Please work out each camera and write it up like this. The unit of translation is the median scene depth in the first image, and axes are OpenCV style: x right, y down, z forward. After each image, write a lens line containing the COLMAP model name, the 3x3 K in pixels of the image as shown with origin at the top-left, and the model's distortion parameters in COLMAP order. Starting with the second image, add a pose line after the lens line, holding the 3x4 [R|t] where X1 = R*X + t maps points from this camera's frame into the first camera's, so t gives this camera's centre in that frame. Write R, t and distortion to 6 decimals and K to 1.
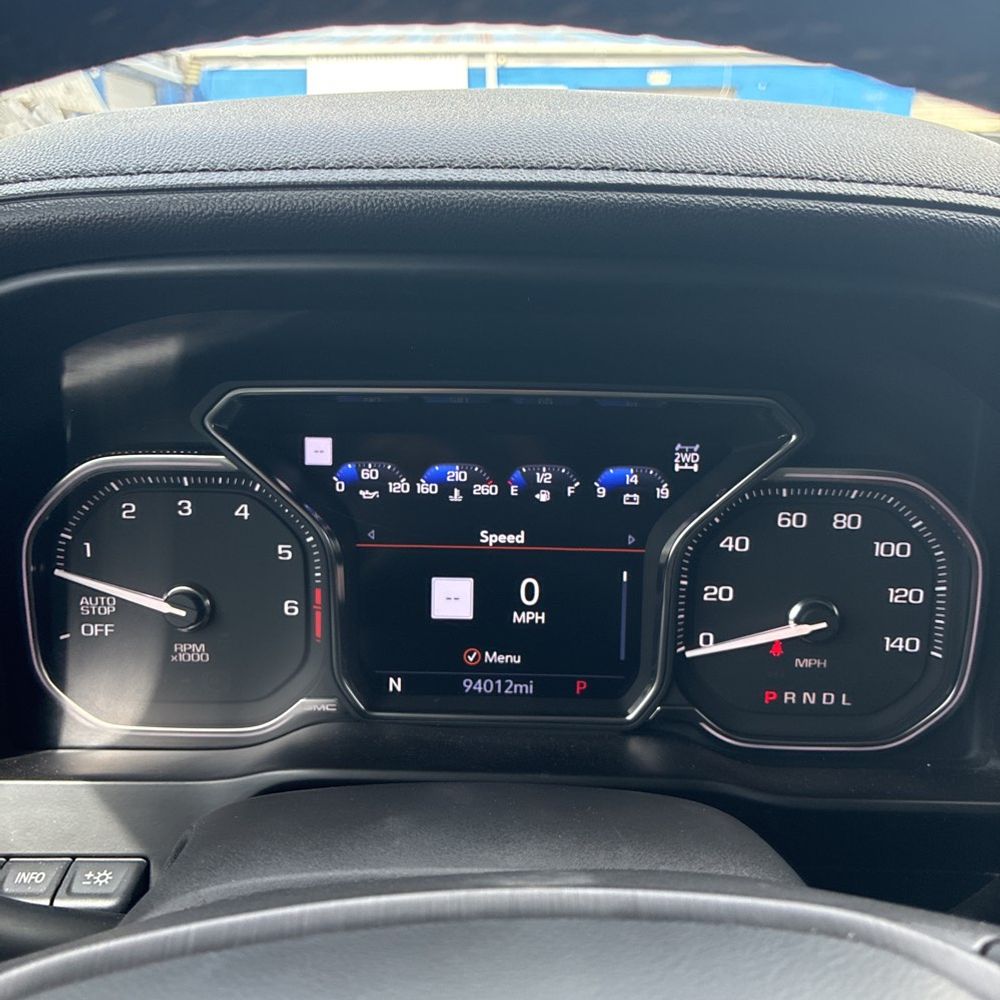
lens RADIAL K [[978.4, 0, 500.0], [0, 978.4, 500.0], [0, 0, 1]] dist [0.057837, -0.148561]
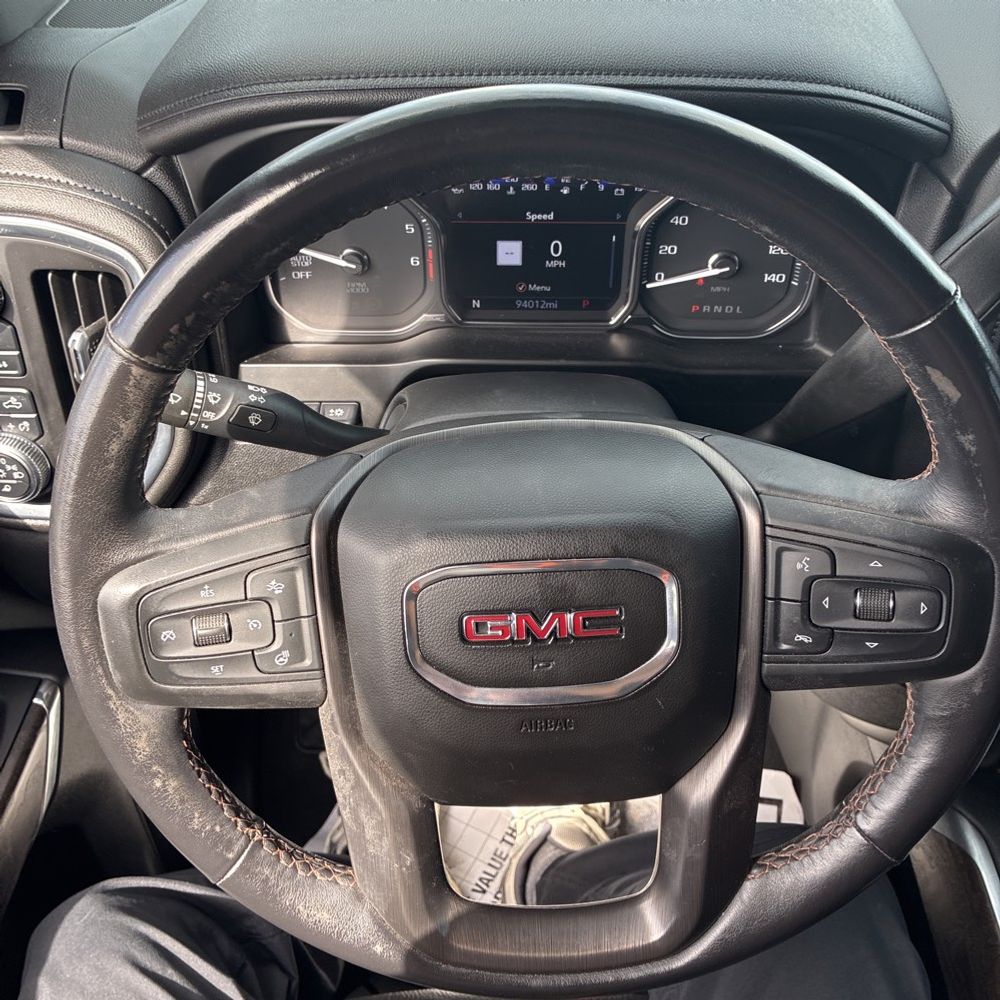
lens RADIAL K [[984.2, 0, 500.0], [0, 984.2, 500.0], [0, 0, 1]] dist [0.035262, -0.001830]
pose [[0.999740, -0.008259, -0.021264, -0.033223], [0.017091, 0.888540, 0.458482, -0.302431], [0.015107, -0.458726, 0.888449, -0.699761]]
